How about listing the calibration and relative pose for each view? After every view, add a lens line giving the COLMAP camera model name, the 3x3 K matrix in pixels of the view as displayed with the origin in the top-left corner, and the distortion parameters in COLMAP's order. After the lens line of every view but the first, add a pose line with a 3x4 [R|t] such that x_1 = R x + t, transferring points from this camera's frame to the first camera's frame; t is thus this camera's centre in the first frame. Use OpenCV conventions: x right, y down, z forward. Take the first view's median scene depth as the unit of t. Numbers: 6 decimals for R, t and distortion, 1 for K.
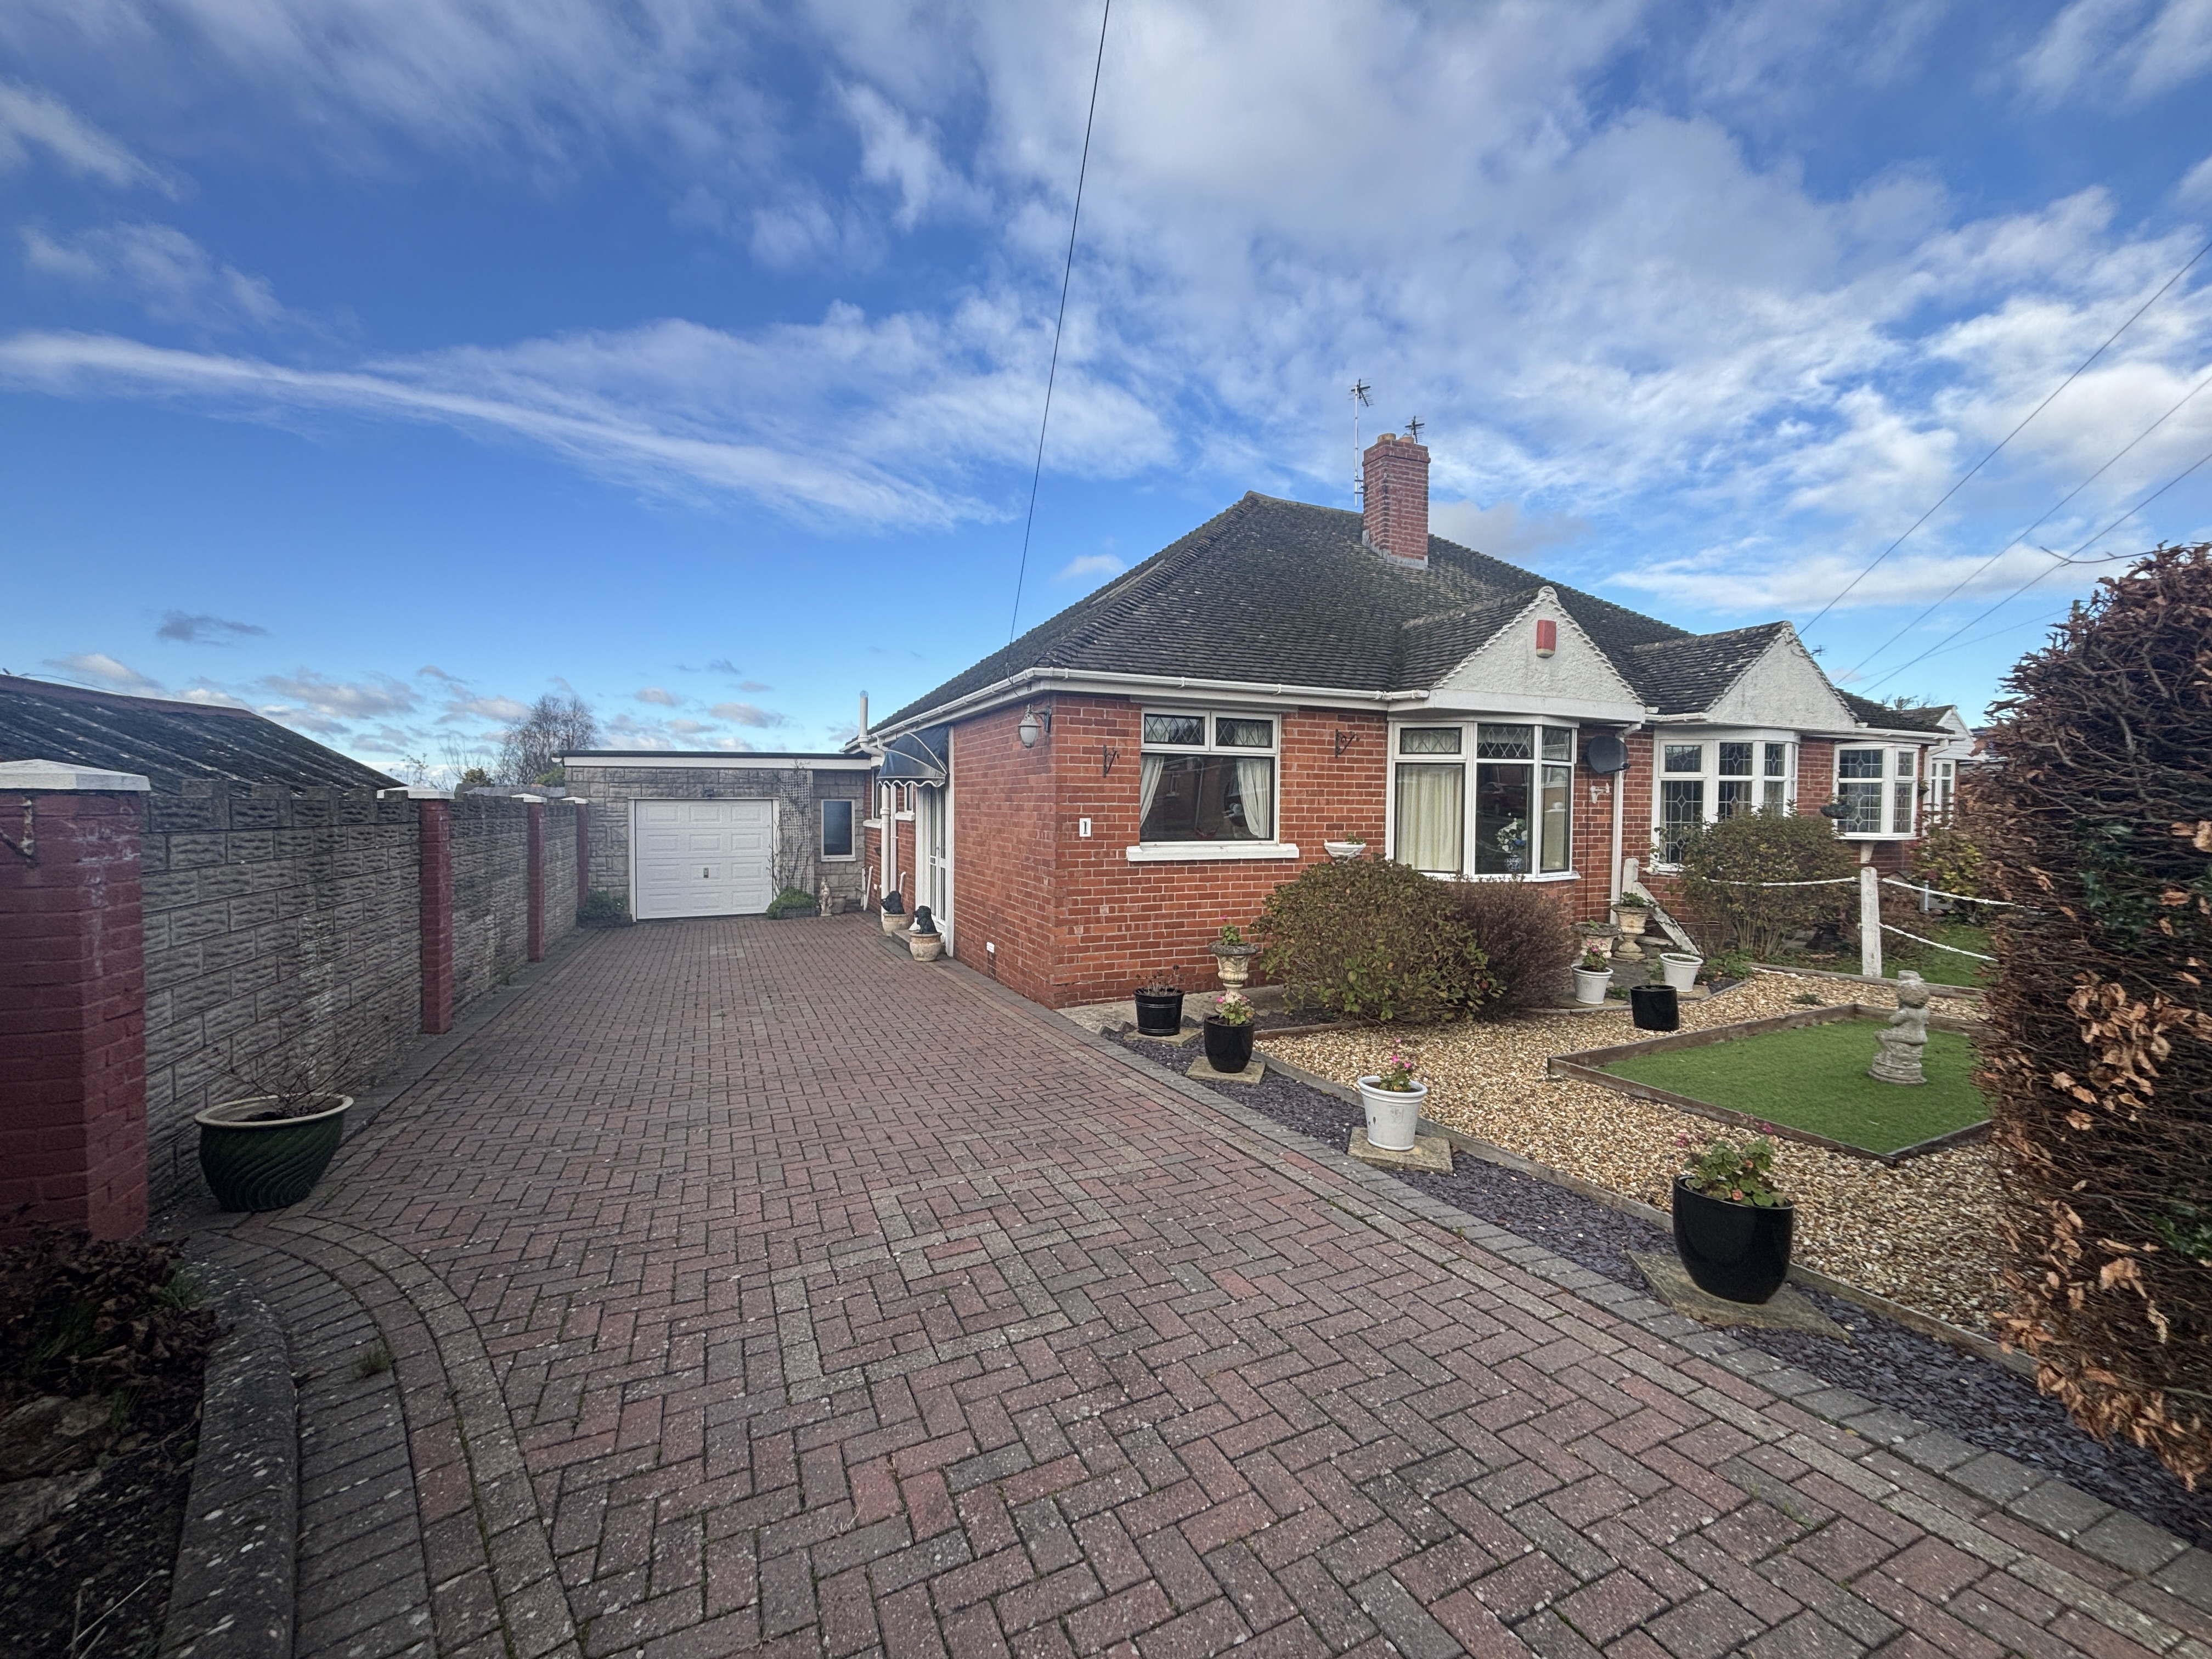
lens RADIAL K [[927.5, 0, 1107.4], [0, 927.5, 842.9], [0, 0, 1]] dist [-0.001411, 0.000354]
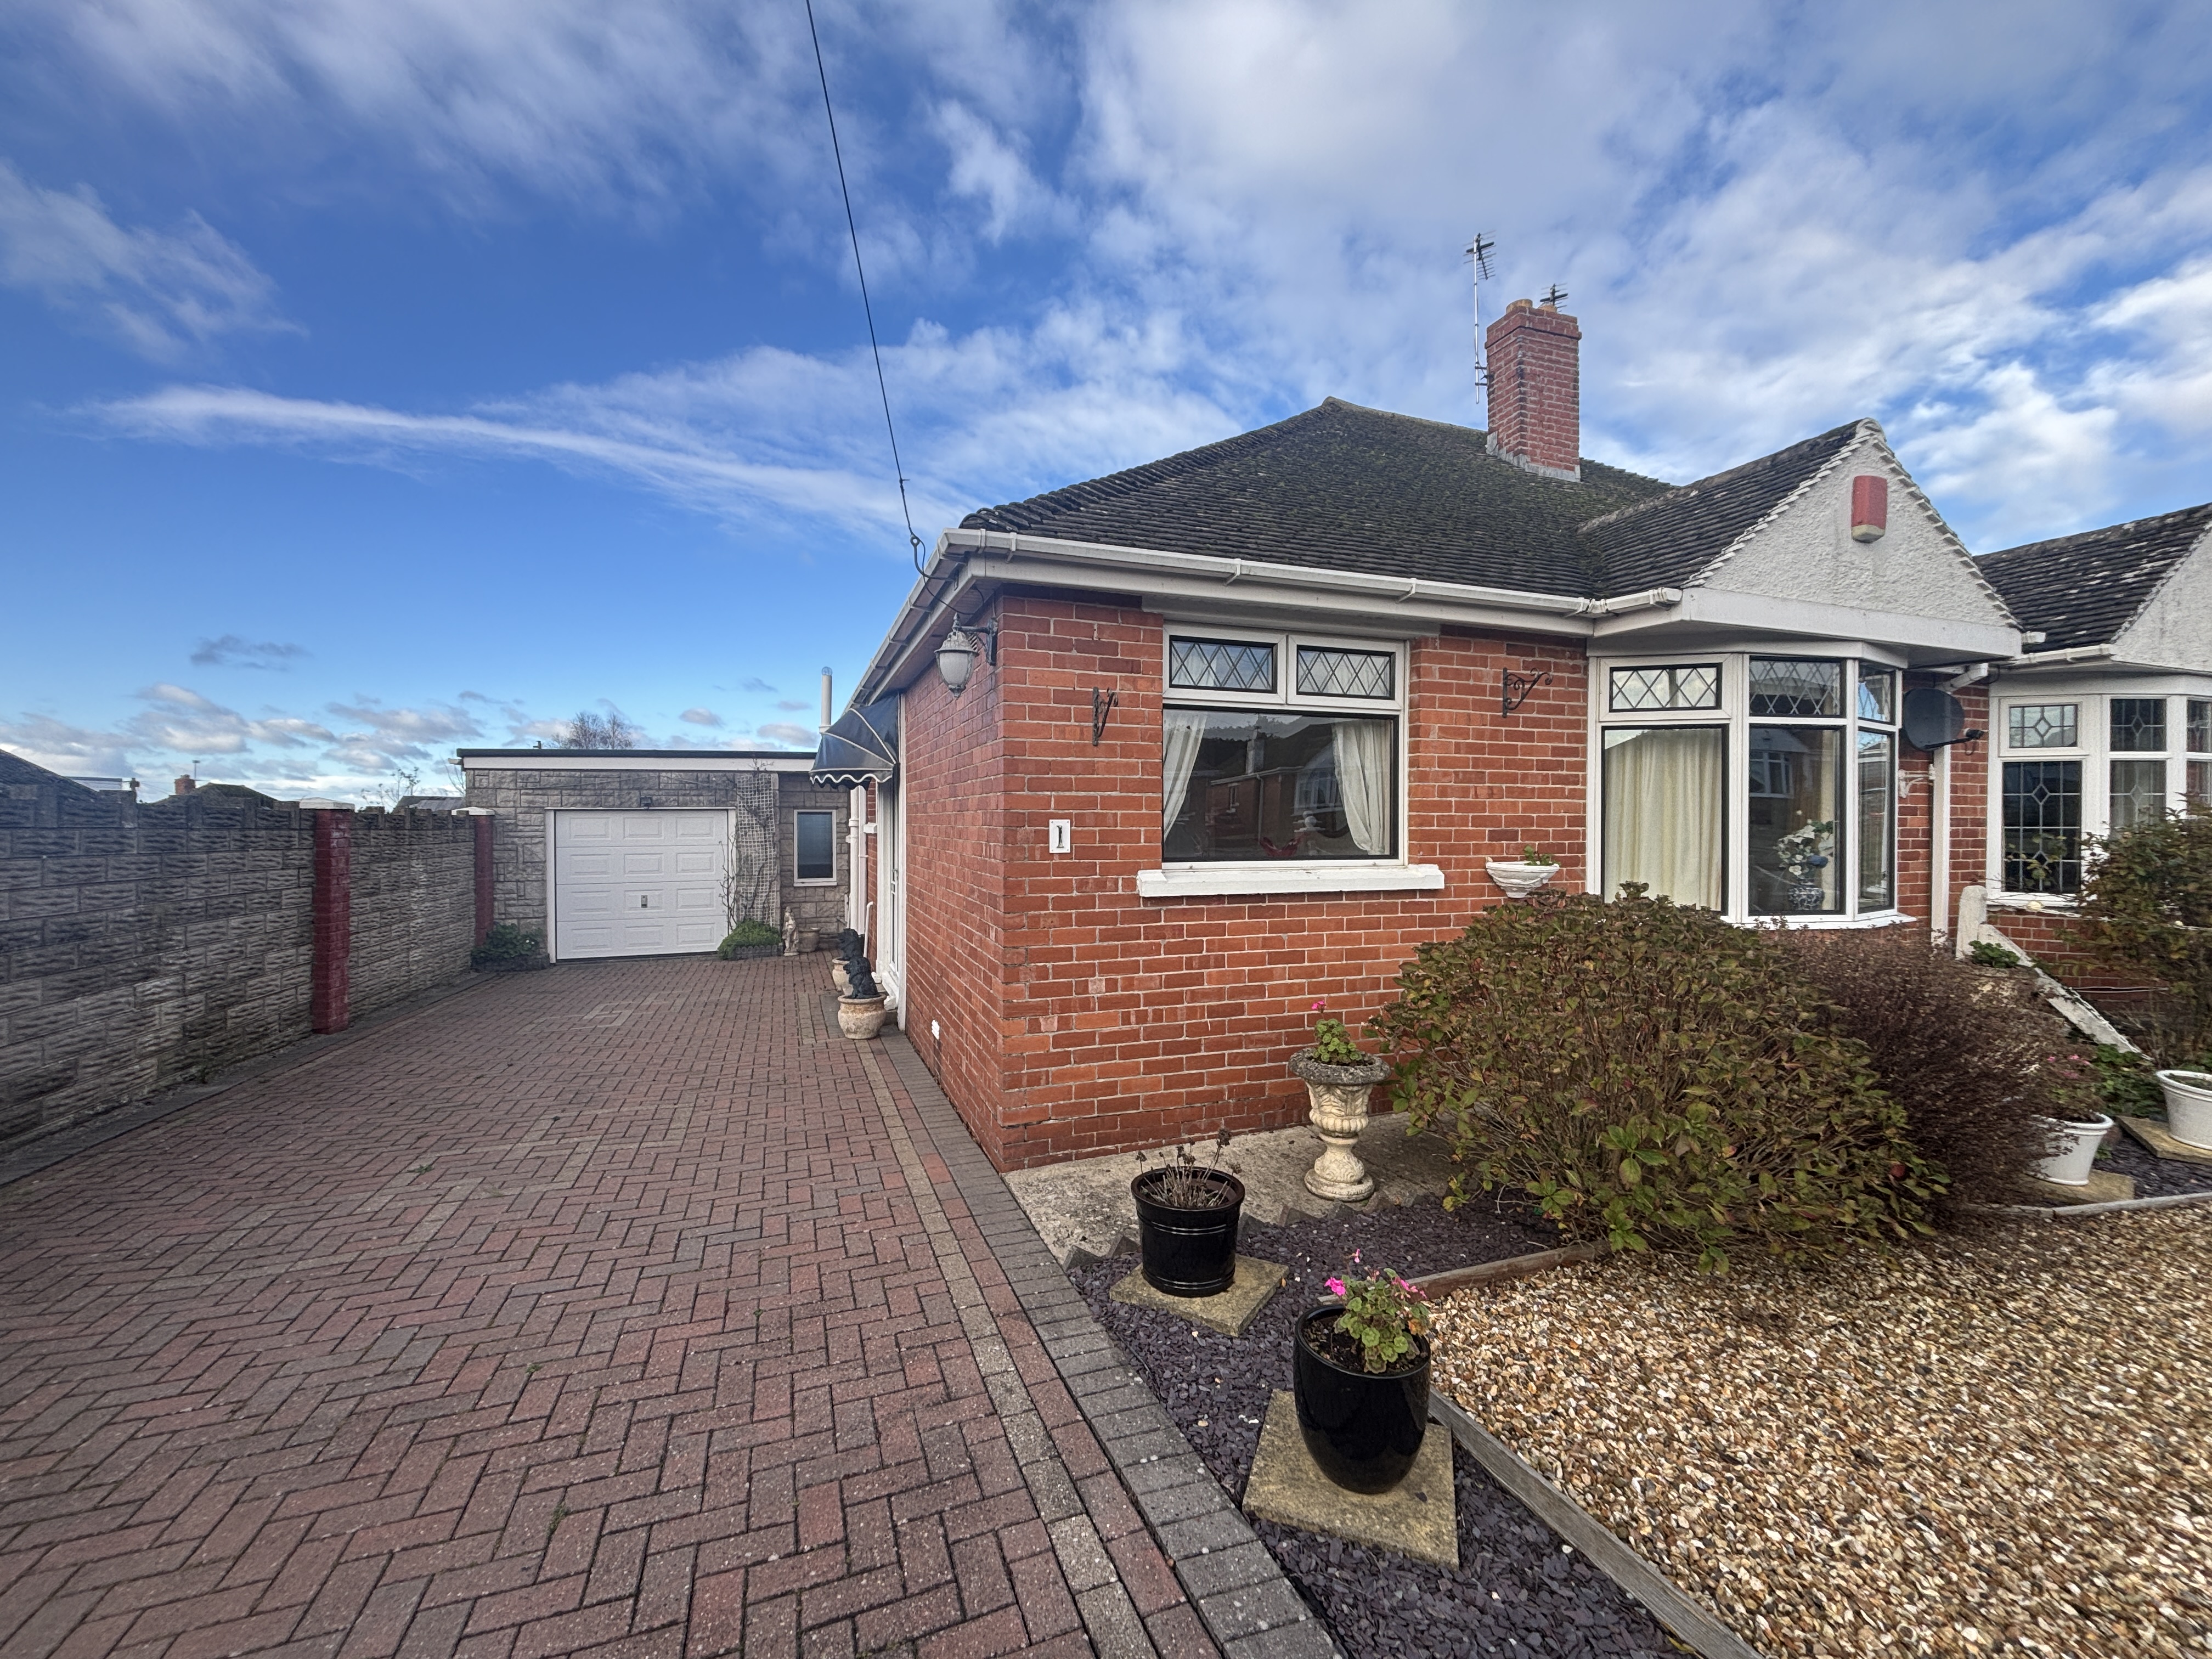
lens RADIAL K [[947.5, 0, 1186.3], [0, 947.5, 852.9], [0, 0, 1]] dist [0.034065, -0.000222]
pose [[0.999939, -0.006188, -0.009107, 0.050766], [0.006056, 0.999877, -0.014454, 0.001402], [0.009195, 0.014398, 0.999854, 0.398294]]
